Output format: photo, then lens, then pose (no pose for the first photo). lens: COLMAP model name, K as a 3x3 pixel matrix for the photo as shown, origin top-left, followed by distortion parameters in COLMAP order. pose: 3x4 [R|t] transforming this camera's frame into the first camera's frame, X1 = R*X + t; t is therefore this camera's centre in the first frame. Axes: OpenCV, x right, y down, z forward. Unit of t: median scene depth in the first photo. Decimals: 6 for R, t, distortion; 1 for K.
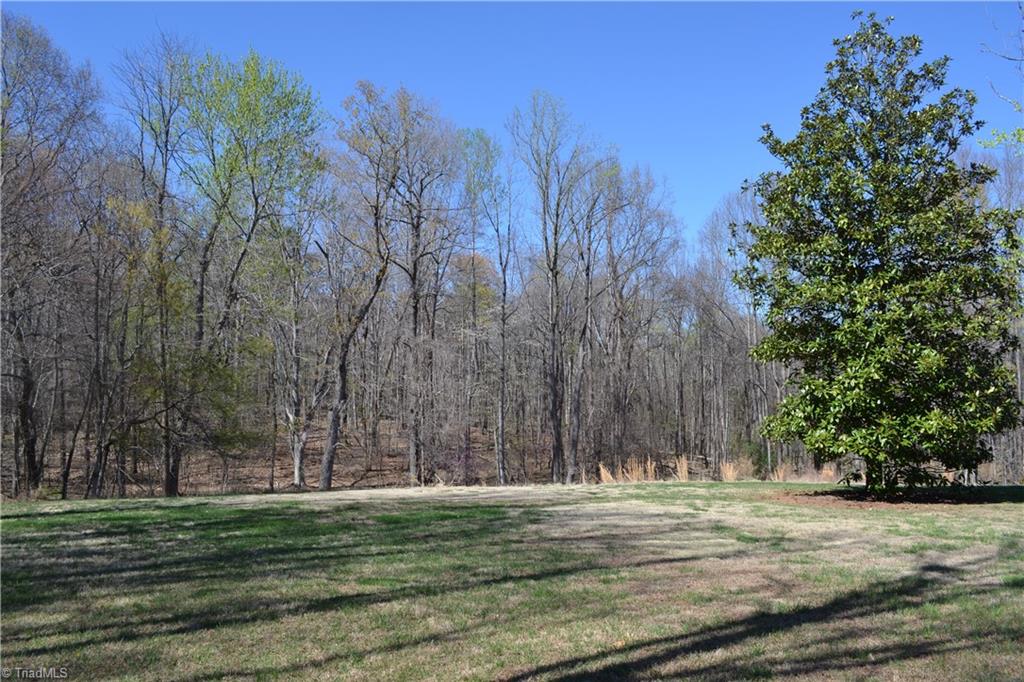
lens RADIAL K [[823.3, 0, 493.7], [0, 823.3, 341.4], [0, 0, 1]] dist [-0.086202, 0.014290]
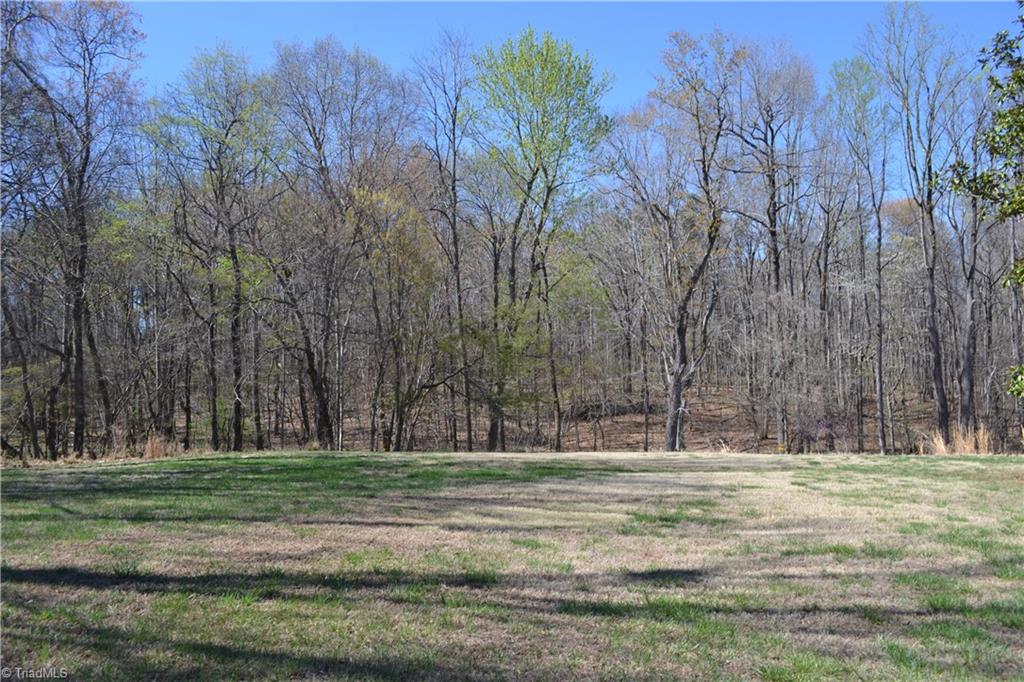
lens RADIAL K [[823.3, 0, 493.7], [0, 823.3, 341.4], [0, 0, 1]] dist [-0.086202, 0.014290]
pose [[0.835862, -0.037911, -0.547629, 0.161910], [0.058156, 0.998114, 0.019668, 0.012554], [0.545851, -0.048287, 0.836490, 0.065594]]
